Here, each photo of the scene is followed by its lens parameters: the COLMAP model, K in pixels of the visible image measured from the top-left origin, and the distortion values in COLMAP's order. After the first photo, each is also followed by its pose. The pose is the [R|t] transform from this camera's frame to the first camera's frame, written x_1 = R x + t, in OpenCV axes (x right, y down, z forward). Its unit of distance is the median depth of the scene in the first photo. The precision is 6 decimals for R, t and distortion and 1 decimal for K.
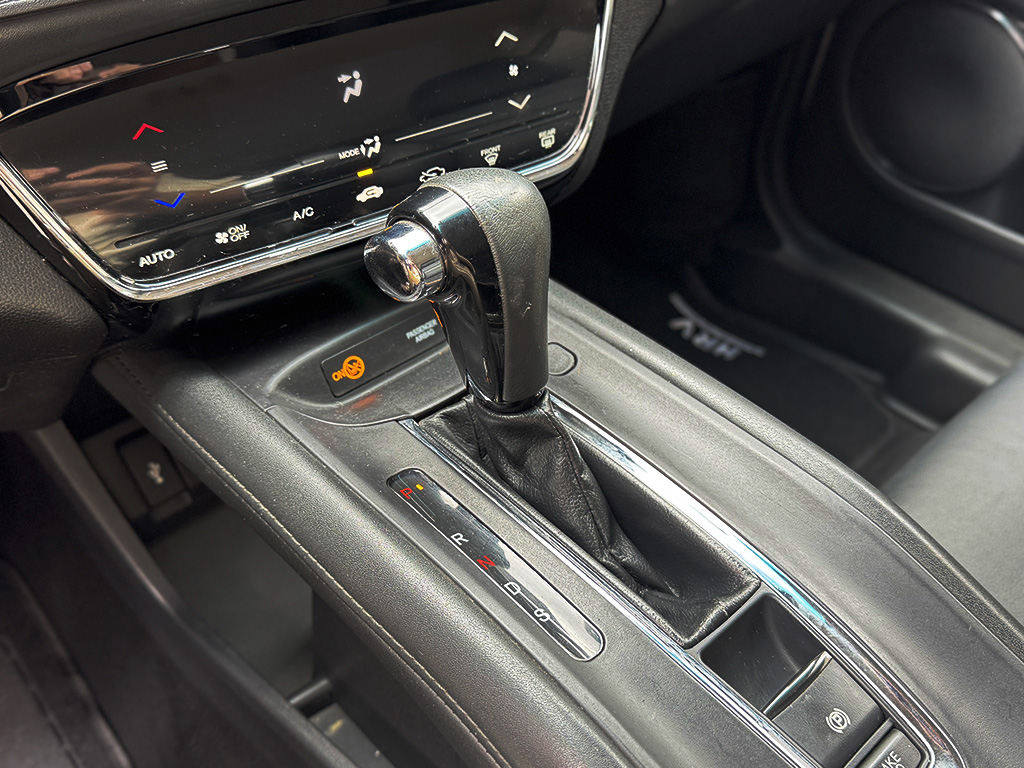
lens RADIAL K [[970.9, 0, 514.7], [0, 970.9, 399.1], [0, 0, 1]] dist [0.084962, 0.000000]
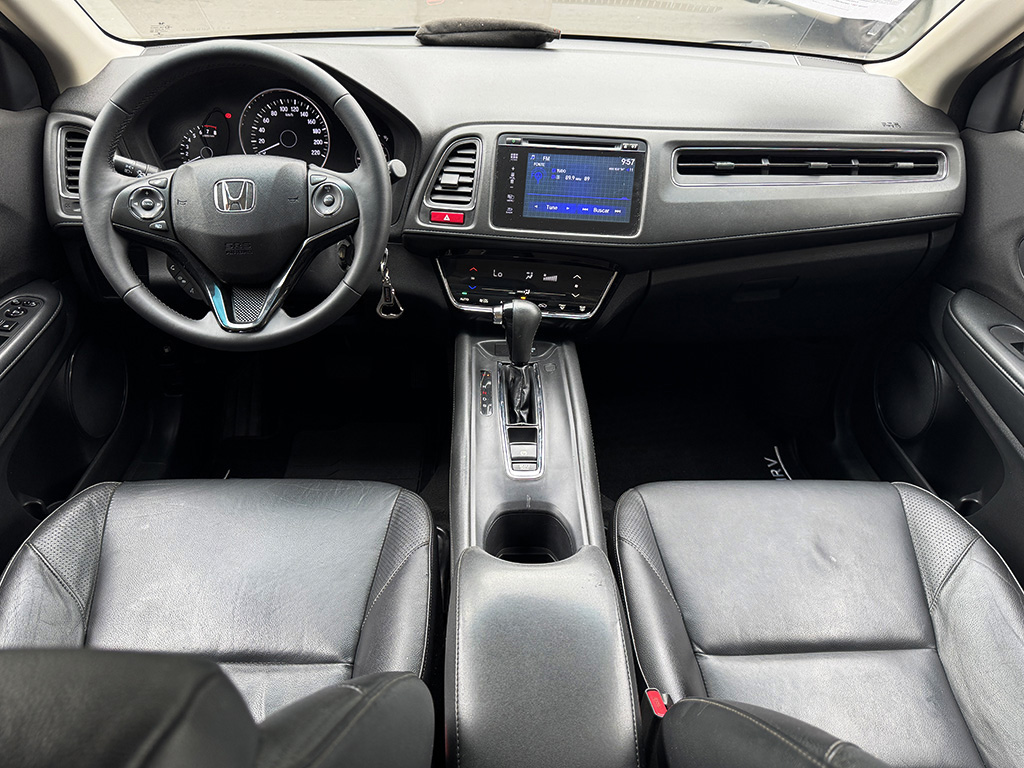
lens RADIAL K [[735.7, 0, 517.8], [0, 735.7, 395.7], [0, 0, 1]] dist [0.054234, -0.091457]
pose [[0.762885, 0.373210, -0.527940, 1.398759], [-0.450950, 0.892305, -0.020848, 0.153843], [0.463303, 0.253979, 0.849026, -1.212366]]
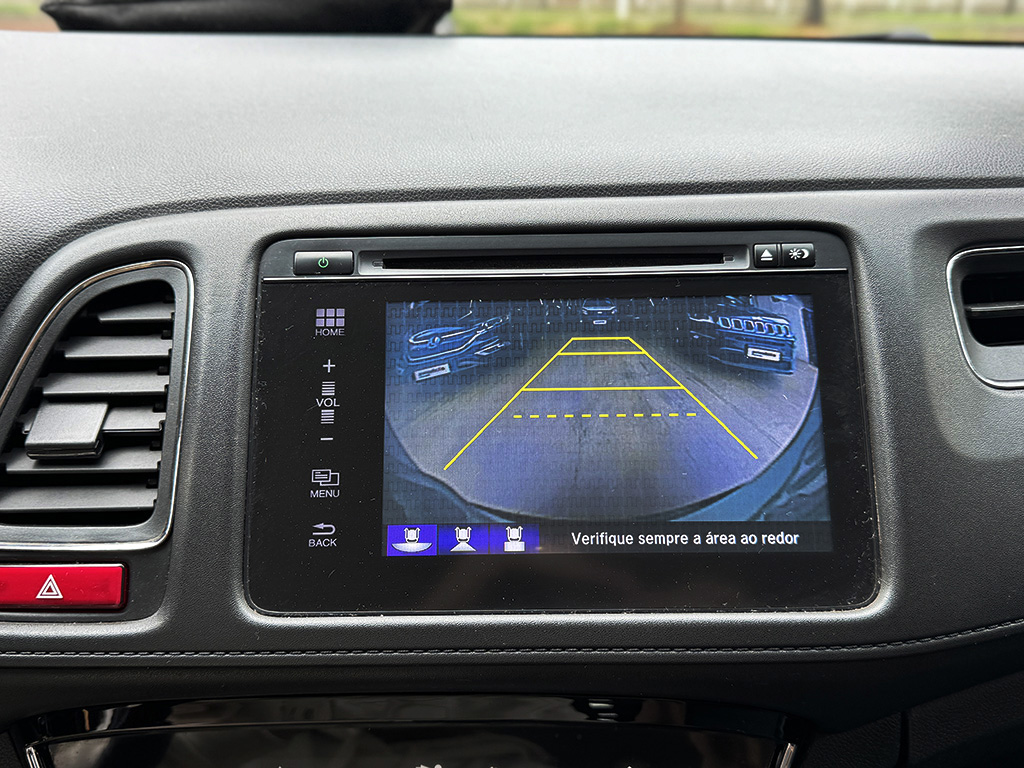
lens RADIAL K [[970.9, 0, 513.3], [0, 970.9, 389.1], [0, 0, 1]] dist [0.084962, 0.000000]
pose [[0.846946, 0.178524, -0.500812, 0.275319], [-0.352548, 0.893656, -0.277650, -0.411724], [0.397986, 0.411714, 0.819816, 0.166137]]
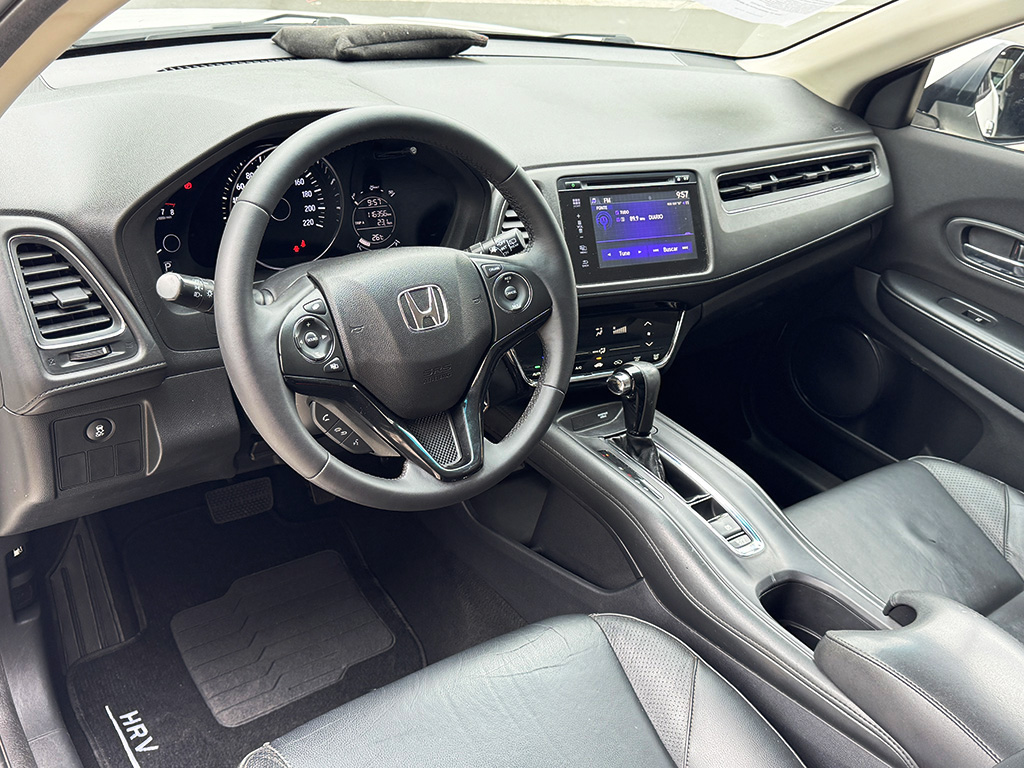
lens RADIAL K [[970.9, 0, 516.7], [0, 970.9, 390.5], [0, 0, 1]] dist [0.084962, 0.000000]
pose [[0.987970, 0.153113, -0.021713, -0.330157], [-0.154120, 0.963315, -0.219709, 0.587156], [-0.012723, 0.220412, 0.975324, -1.989066]]
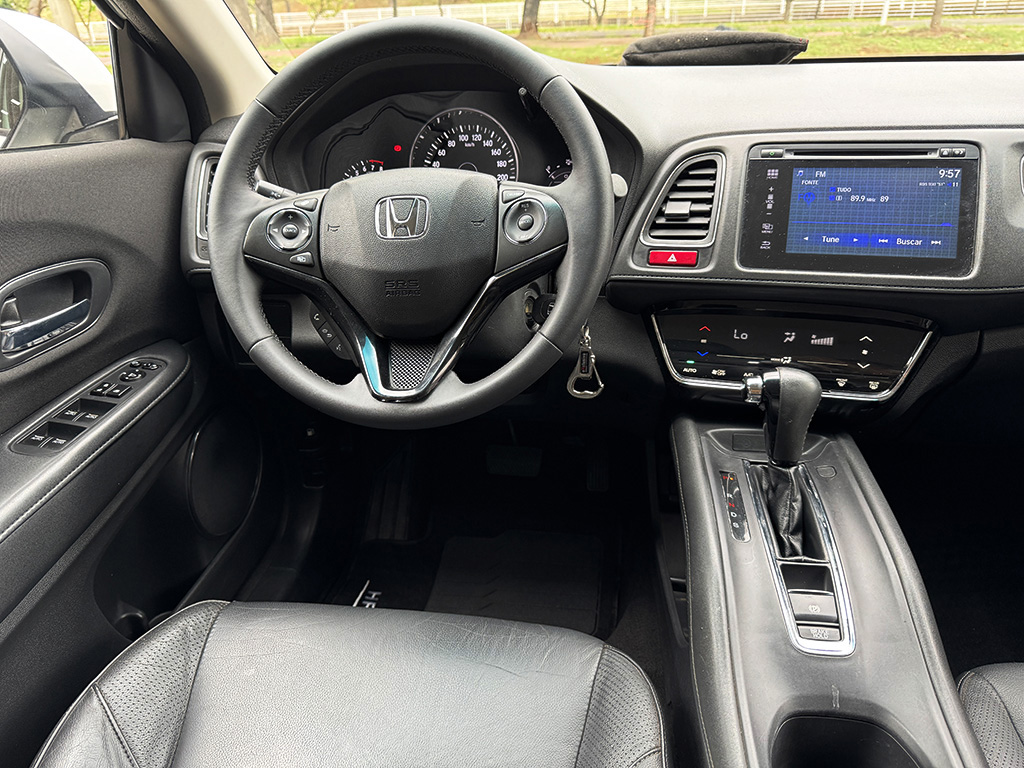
lens RADIAL K [[735.7, 0, 513.4], [0, 735.7, 383.7], [0, 0, 1]] dist [0.054234, -0.091457]
pose [[0.632112, 0.302392, -0.713438, 0.783105], [-0.487900, 0.870603, -0.063277, 0.255164], [0.601987, 0.388084, 0.697856, -0.718169]]
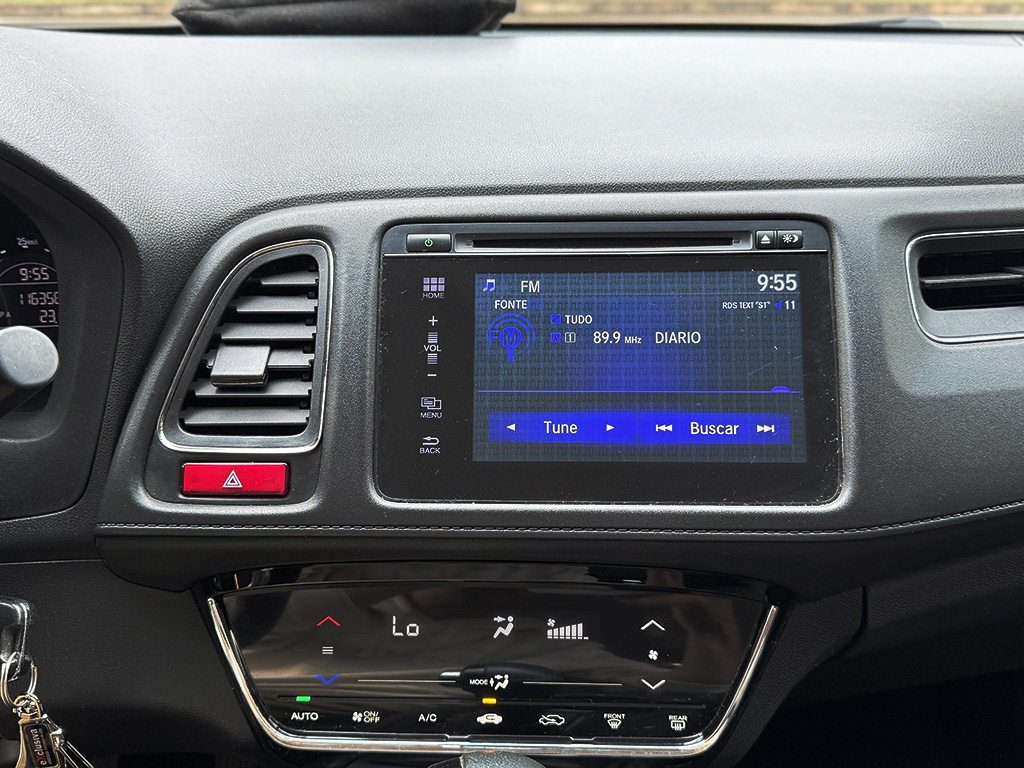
lens RADIAL K [[970.9, 0, 520.0], [0, 970.9, 381.0], [0, 0, 1]] dist [0.084962, 0.000000]
pose [[0.827427, 0.212150, -0.519959, 0.399345], [-0.372232, 0.900469, -0.224942, -0.327888], [0.420485, 0.379669, 0.824041, -0.075650]]
